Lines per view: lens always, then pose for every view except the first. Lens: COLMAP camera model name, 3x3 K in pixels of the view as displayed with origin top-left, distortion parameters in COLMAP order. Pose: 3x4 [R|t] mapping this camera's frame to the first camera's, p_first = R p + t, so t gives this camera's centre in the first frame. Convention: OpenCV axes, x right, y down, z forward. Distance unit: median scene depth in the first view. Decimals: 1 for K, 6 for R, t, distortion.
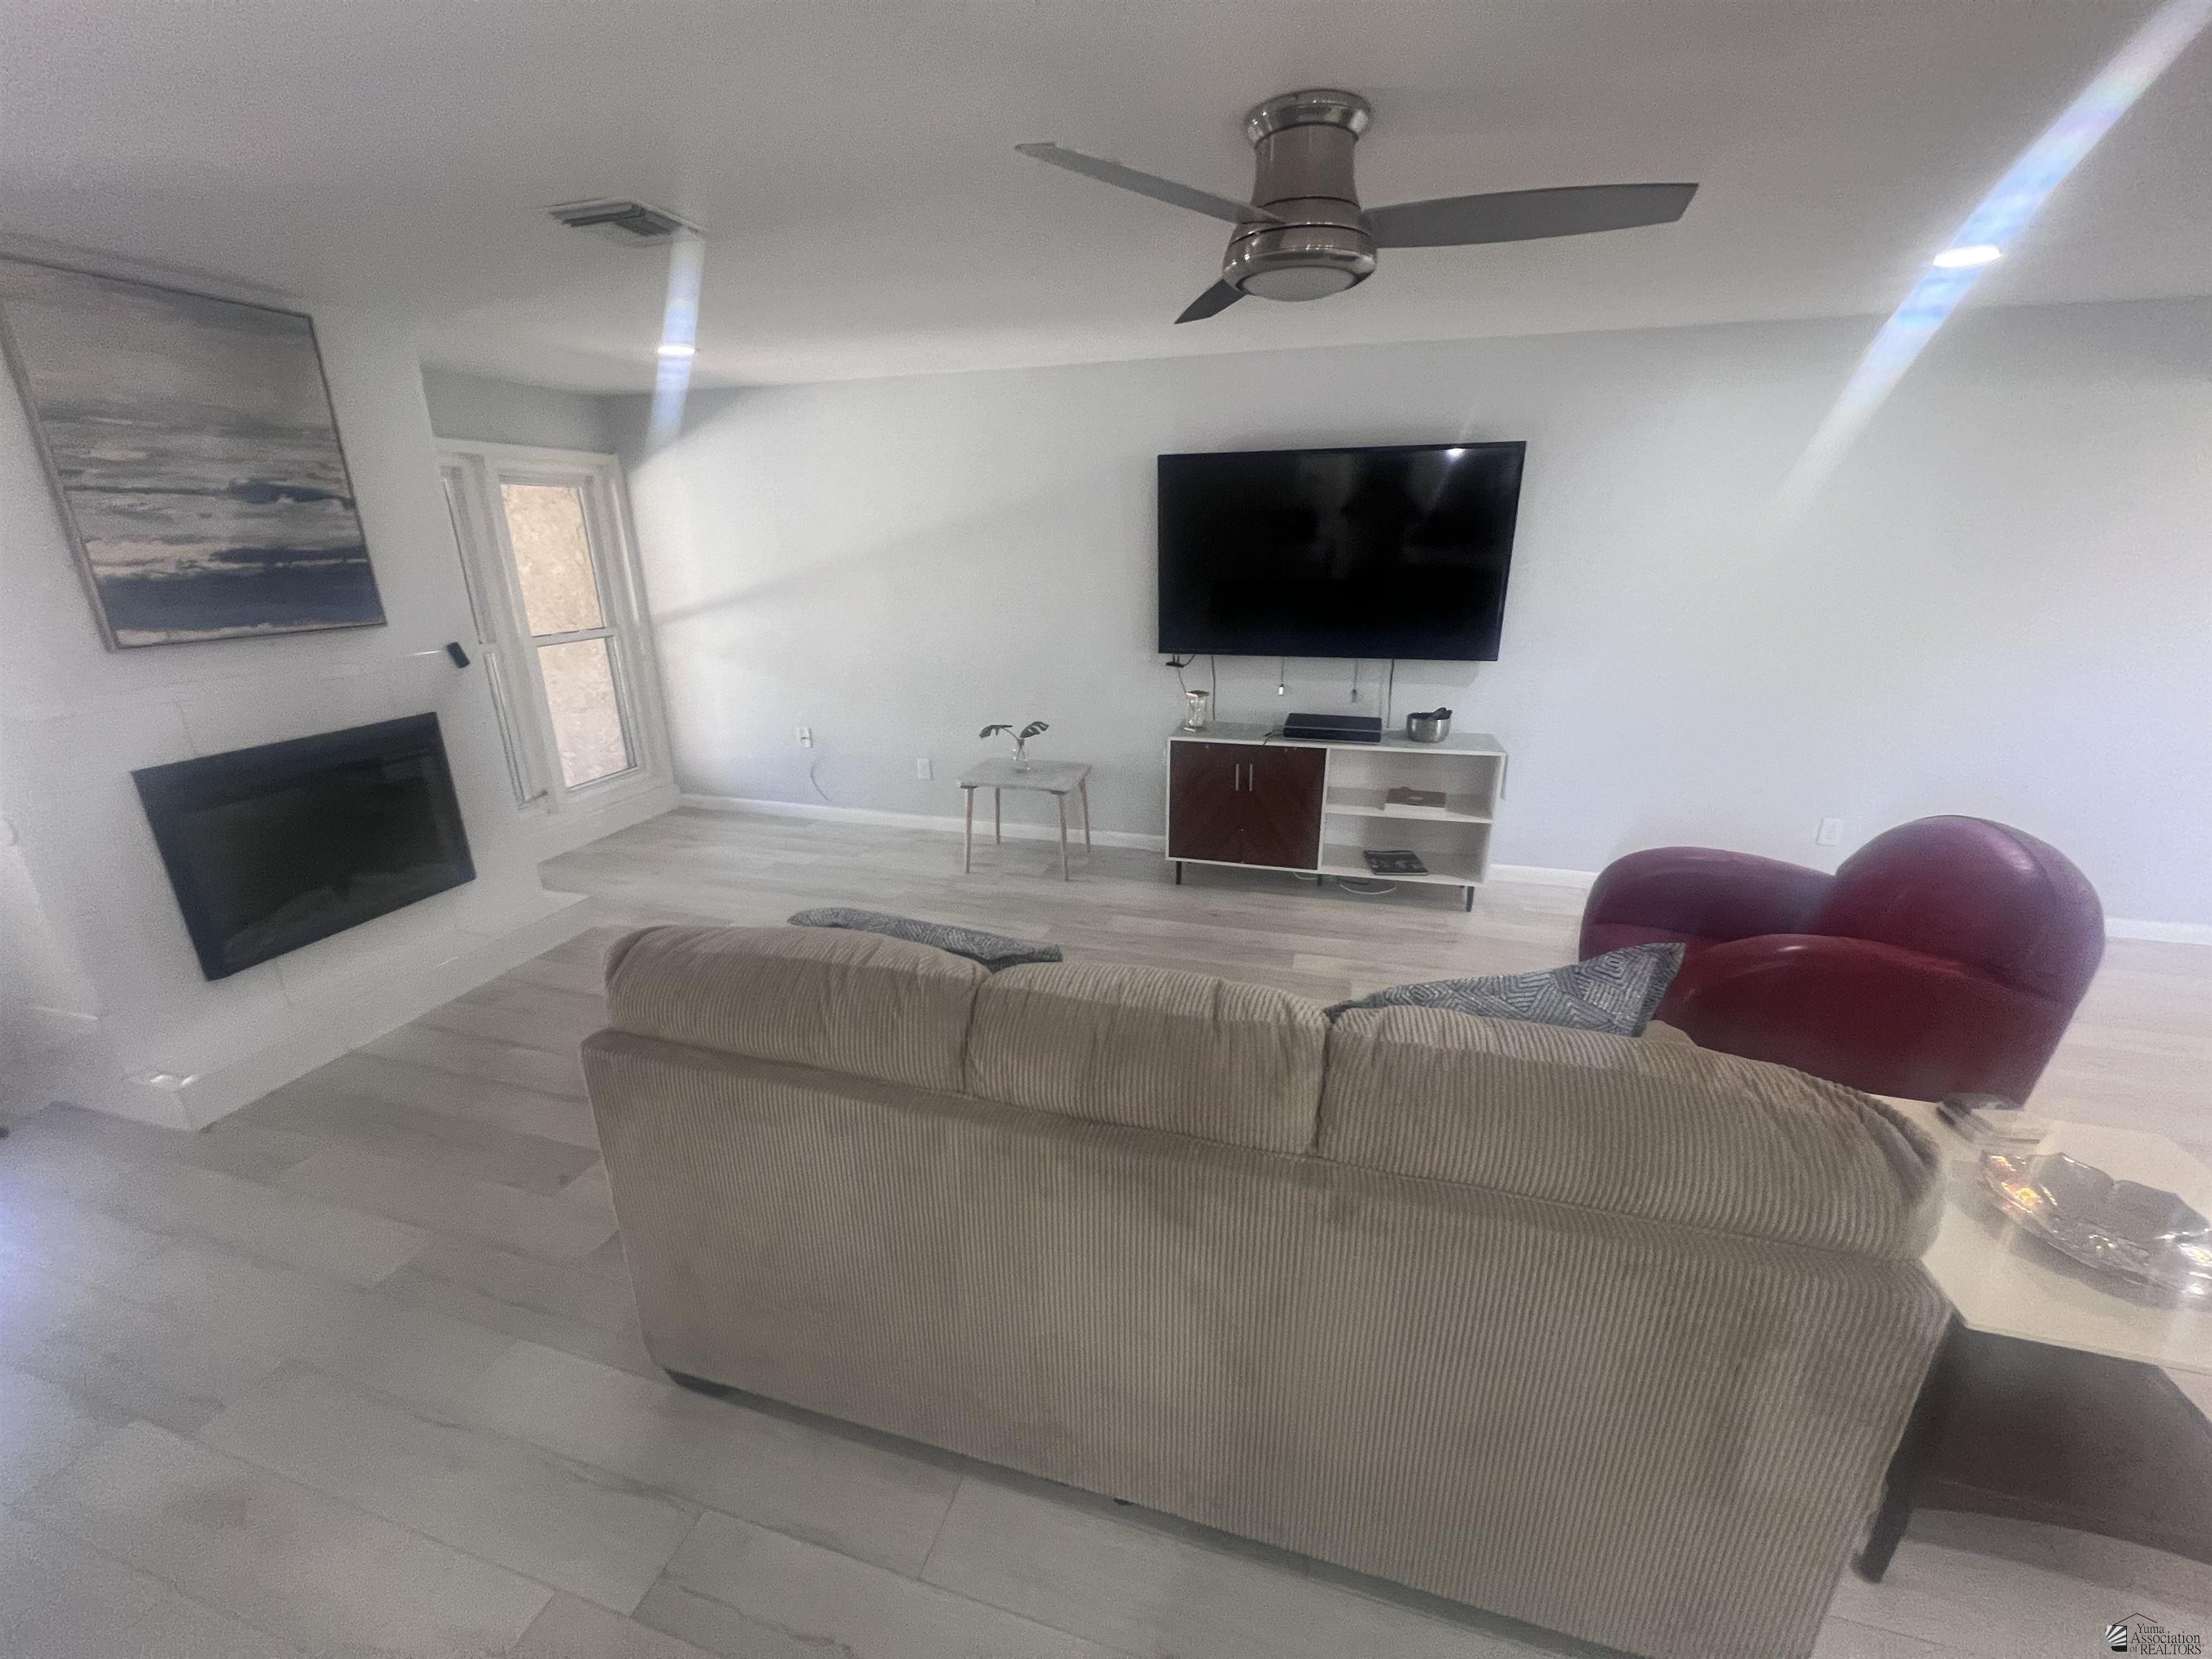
lens RADIAL K [[883.6, 0, 1105.8], [0, 883.6, 826.9], [0, 0, 1]] dist [-0.002140, 0.000779]
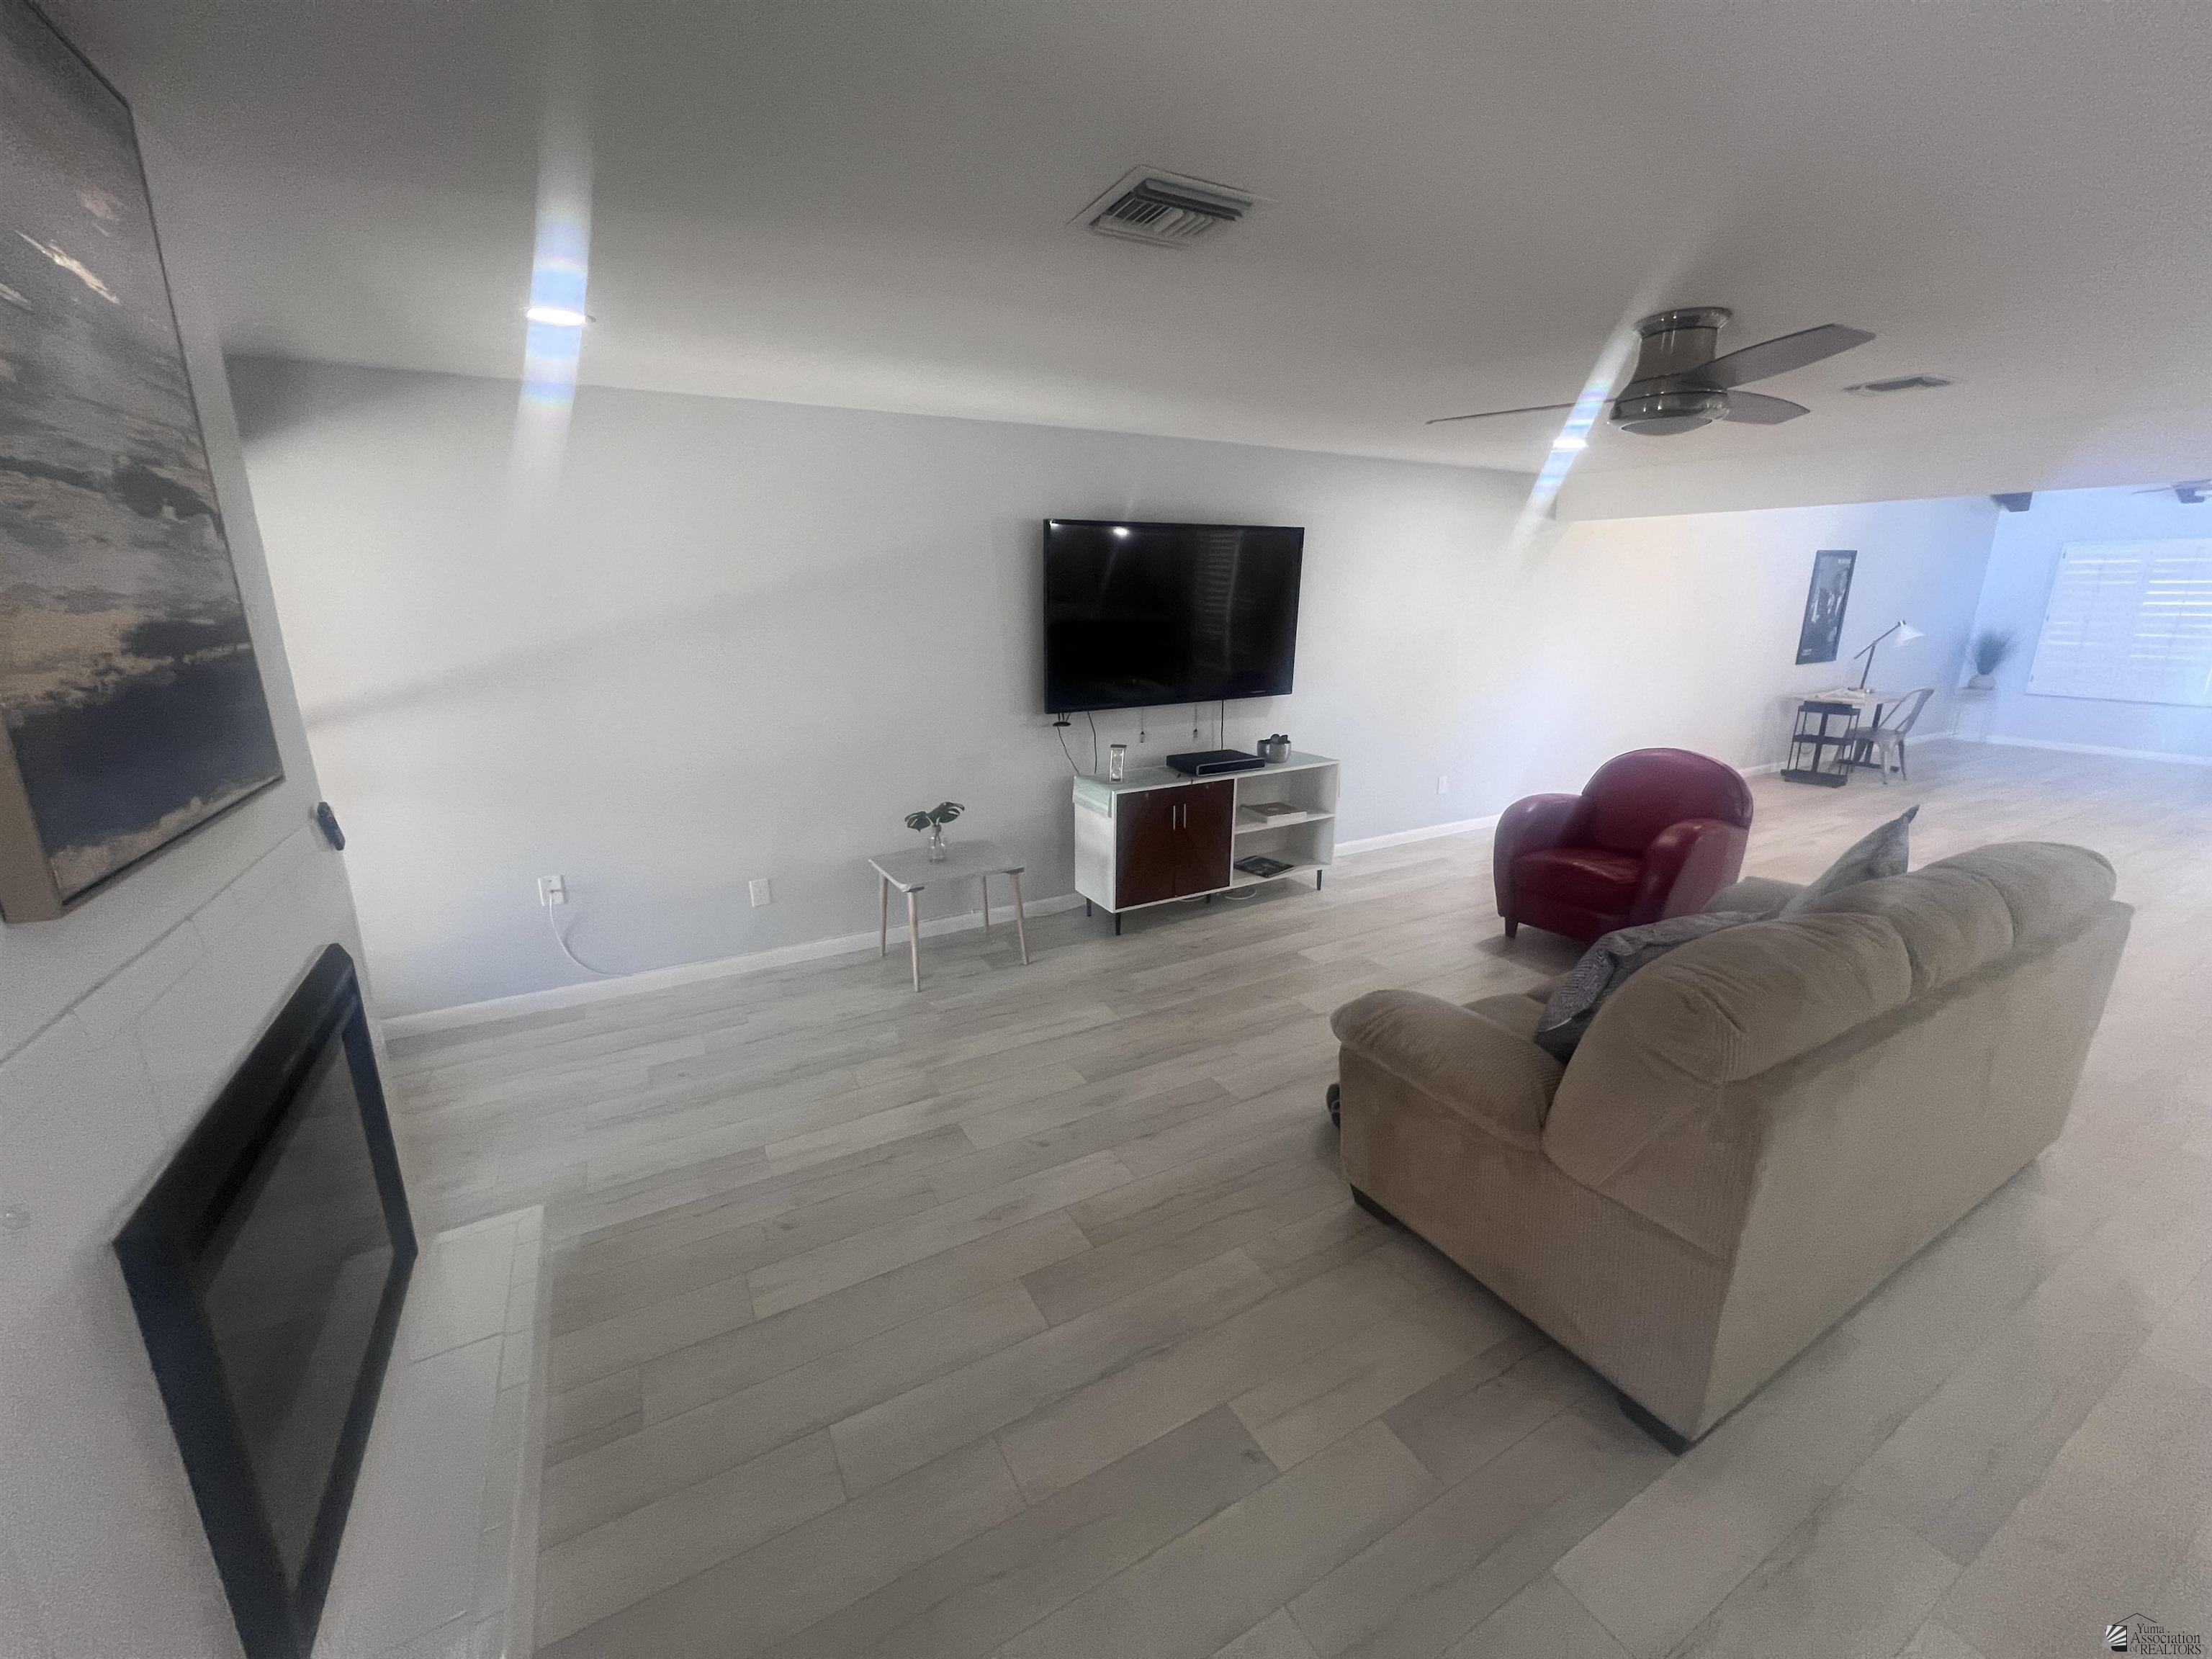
lens RADIAL K [[883.6, 0, 1104.7], [0, 883.6, 821.2], [0, 0, 1]] dist [-0.002140, 0.000779]
pose [[0.698430, -0.174364, 0.694113, -0.640503], [0.226189, 0.973934, 0.017060, -0.087326], [-0.678995, 0.145086, 0.719664, 0.276399]]
